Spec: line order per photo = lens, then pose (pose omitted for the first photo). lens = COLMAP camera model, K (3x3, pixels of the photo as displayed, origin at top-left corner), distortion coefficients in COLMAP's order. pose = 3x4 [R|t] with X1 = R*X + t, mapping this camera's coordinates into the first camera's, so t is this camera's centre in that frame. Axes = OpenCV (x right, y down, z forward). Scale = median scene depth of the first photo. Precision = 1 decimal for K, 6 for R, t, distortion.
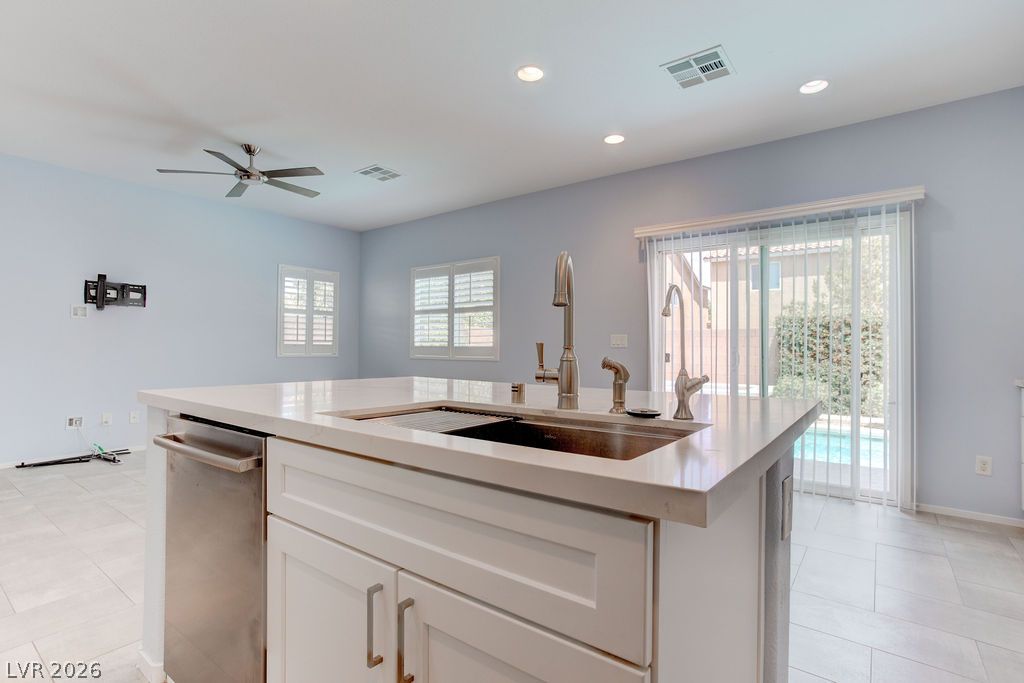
lens RADIAL K [[497.4, 0, 513.3], [0, 497.4, 343.3], [0, 0, 1]] dist [-0.047808, 0.028607]
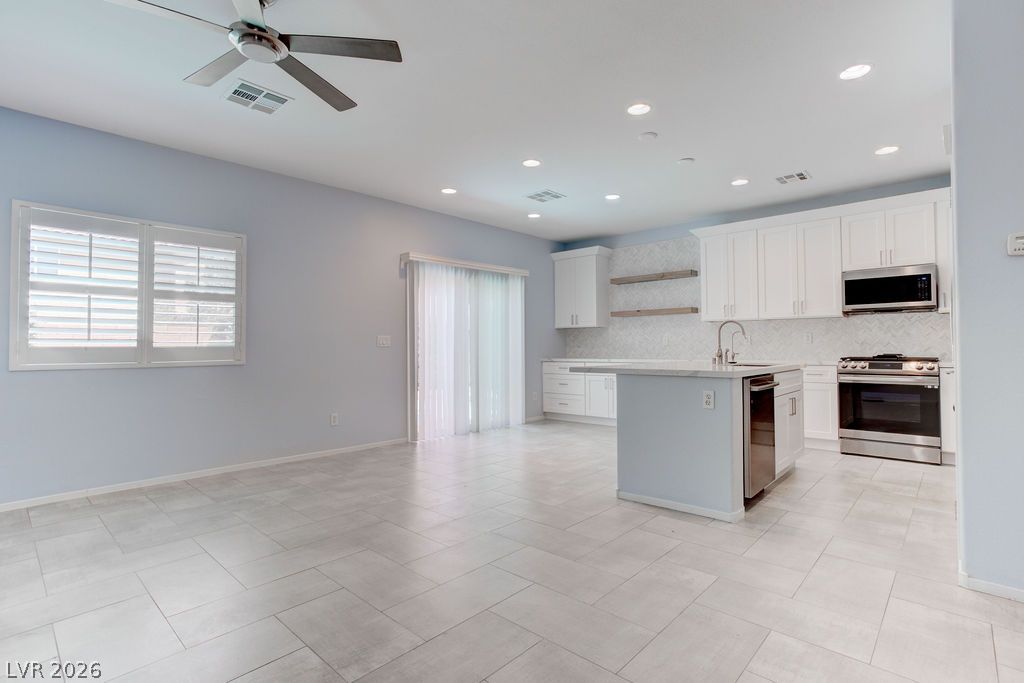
lens RADIAL K [[497.4, 0, 519.0], [0, 497.4, 336.0], [0, 0, 1]] dist [-0.047808, 0.028607]
pose [[0.094741, 0.014598, 0.995395, -0.727124], [-0.001475, 0.999893, -0.014523, 0.000078], [-0.995501, -0.000092, 0.094753, 0.446529]]
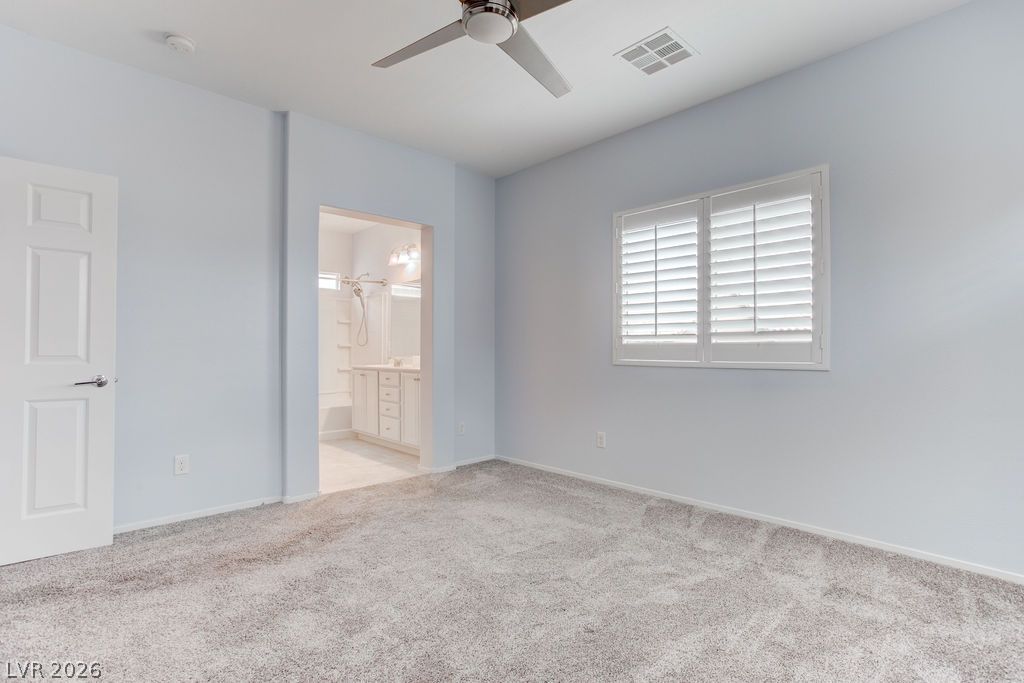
lens RADIAL K [[497.4, 0, 516.9], [0, 497.4, 345.3], [0, 0, 1]] dist [-0.047808, 0.028607]
pose [[0.987056, -0.008623, -0.160142, -0.245413], [0.009036, 0.999957, 0.001850, 0.005478], [0.160119, -0.003273, 0.987092, 0.422937]]
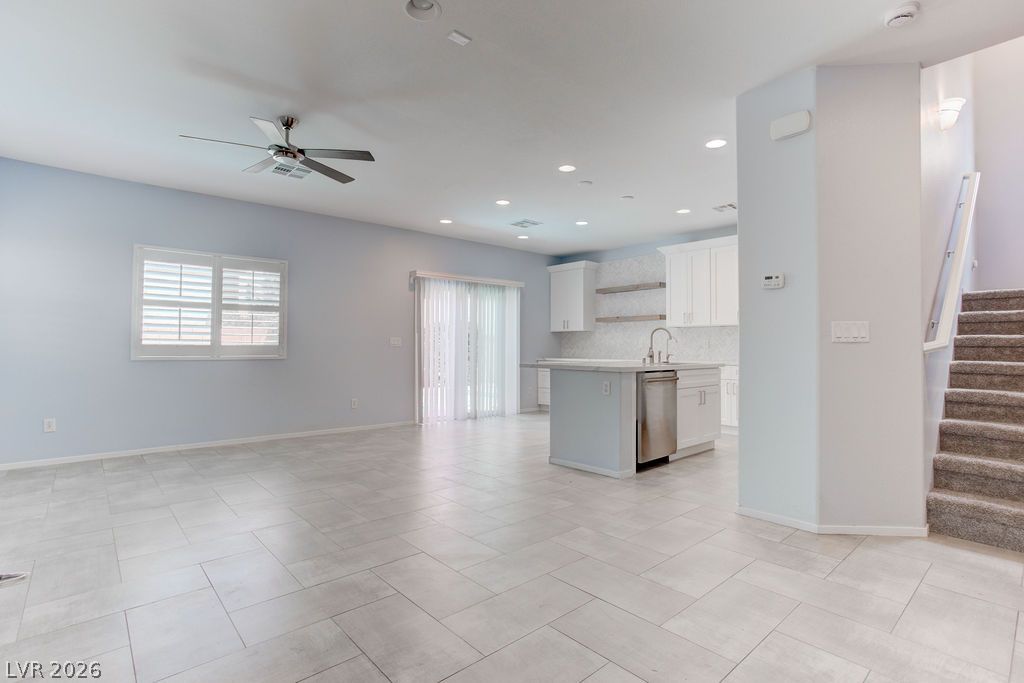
lens RADIAL K [[497.4, 0, 516.8], [0, 497.4, 334.7], [0, 0, 1]] dist [-0.047808, 0.028607]
pose [[0.192457, 0.020400, 0.981093, -0.904178], [-0.009816, 0.999774, -0.018863, -0.001875], [-0.981256, -0.006001, 0.192614, 0.288710]]
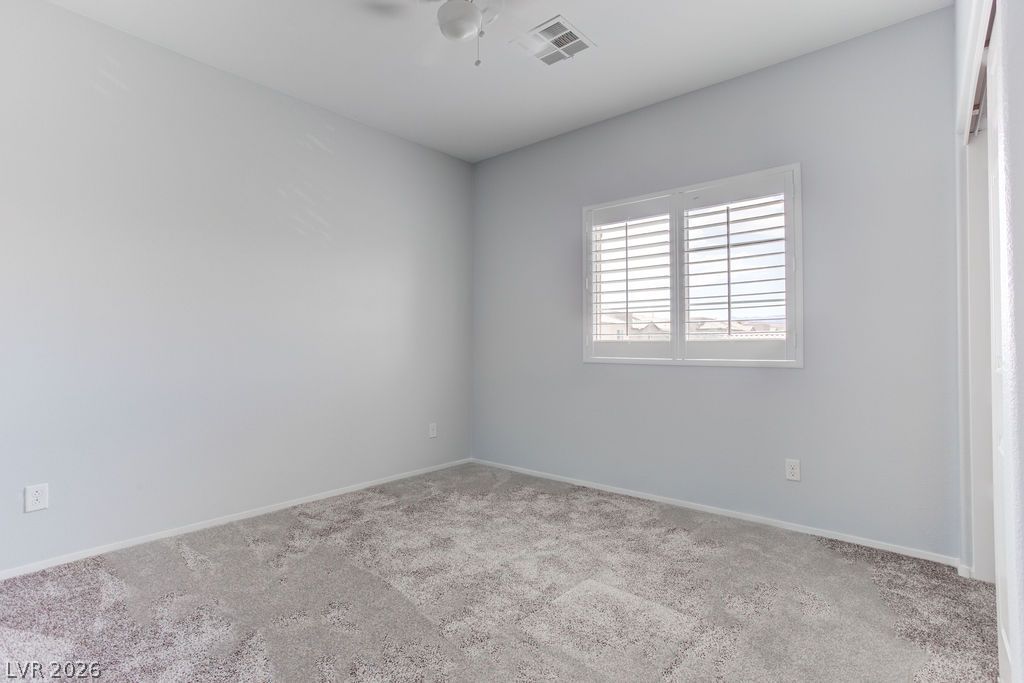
lens RADIAL K [[497.4, 0, 516.2], [0, 497.4, 350.6], [0, 0, 1]] dist [-0.047808, 0.028607]
pose [[0.998113, -0.004778, -0.061216, -0.270998], [0.005945, 0.999804, 0.018892, 0.005340], [0.061114, -0.019221, 0.997946, 0.441057]]
